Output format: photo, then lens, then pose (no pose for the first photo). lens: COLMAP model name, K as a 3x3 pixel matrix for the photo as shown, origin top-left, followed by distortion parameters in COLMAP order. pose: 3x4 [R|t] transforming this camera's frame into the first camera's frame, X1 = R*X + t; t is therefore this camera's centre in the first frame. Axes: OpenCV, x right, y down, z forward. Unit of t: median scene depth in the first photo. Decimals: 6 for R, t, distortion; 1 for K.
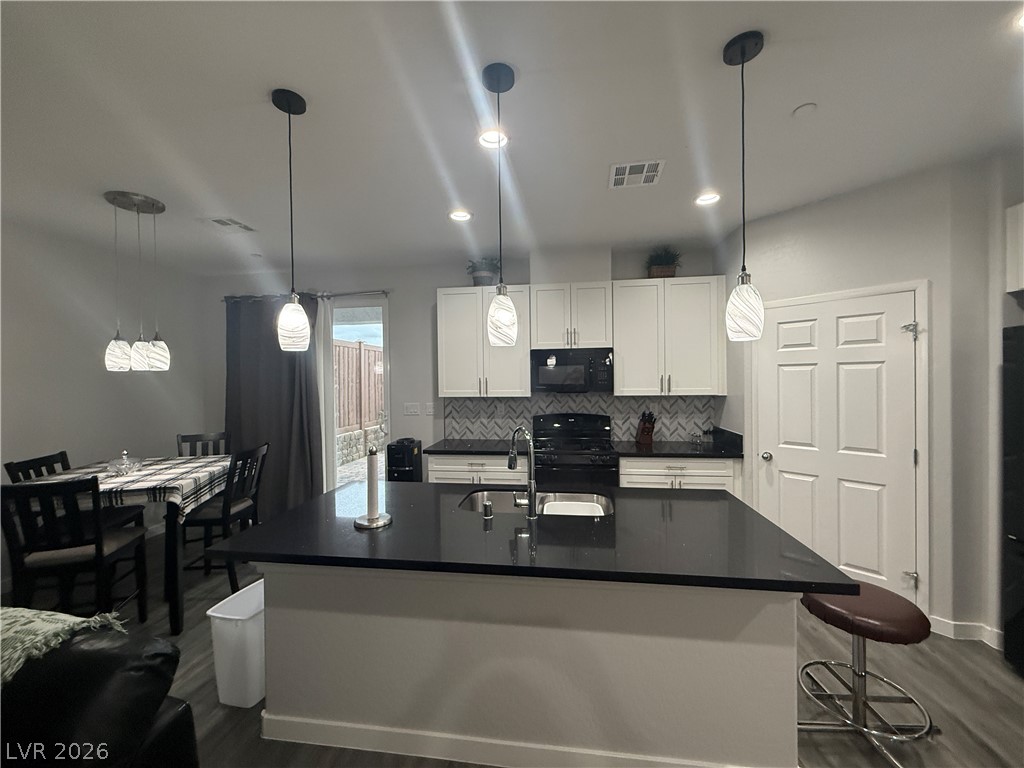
lens RADIAL K [[410.9, 0, 512.0], [0, 410.9, 384.0], [0, 0, 1]] dist [0.000215, 0.000167]
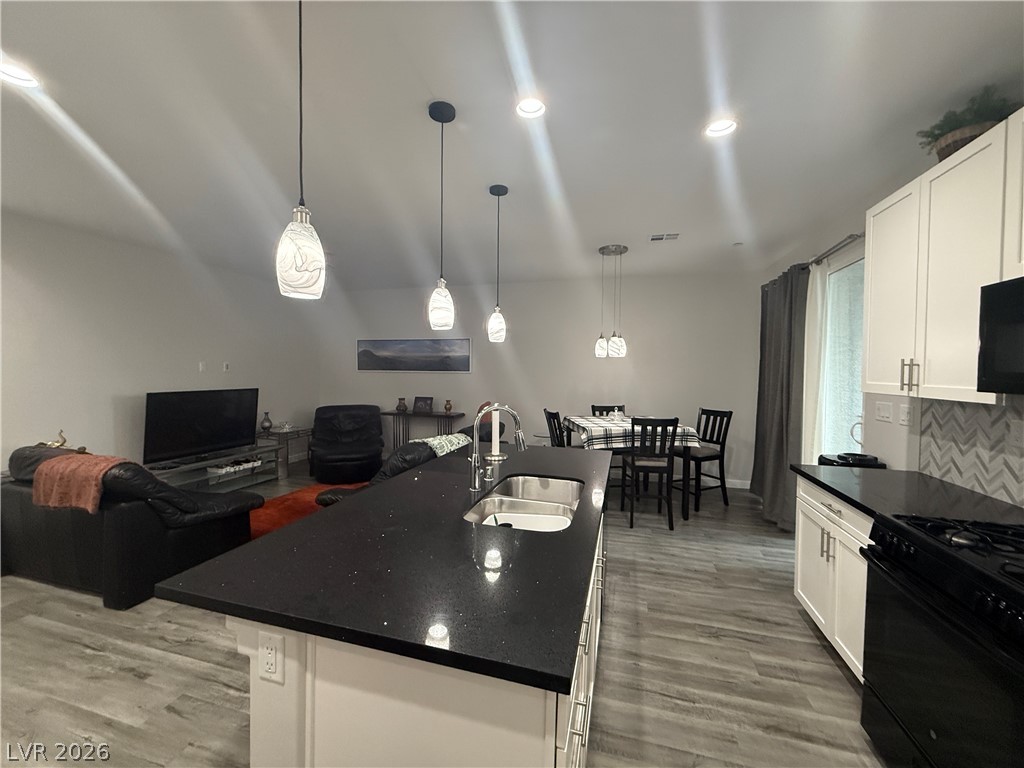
lens RADIAL K [[410.9, 0, 512.0], [0, 410.9, 384.0], [0, 0, 1]] dist [0.000215, 0.000167]
pose [[-0.136098, 0.045397, -0.989655, 0.453832], [-0.019865, 0.998624, 0.048541, 0.000841], [0.990496, 0.026266, -0.135008, 0.542879]]
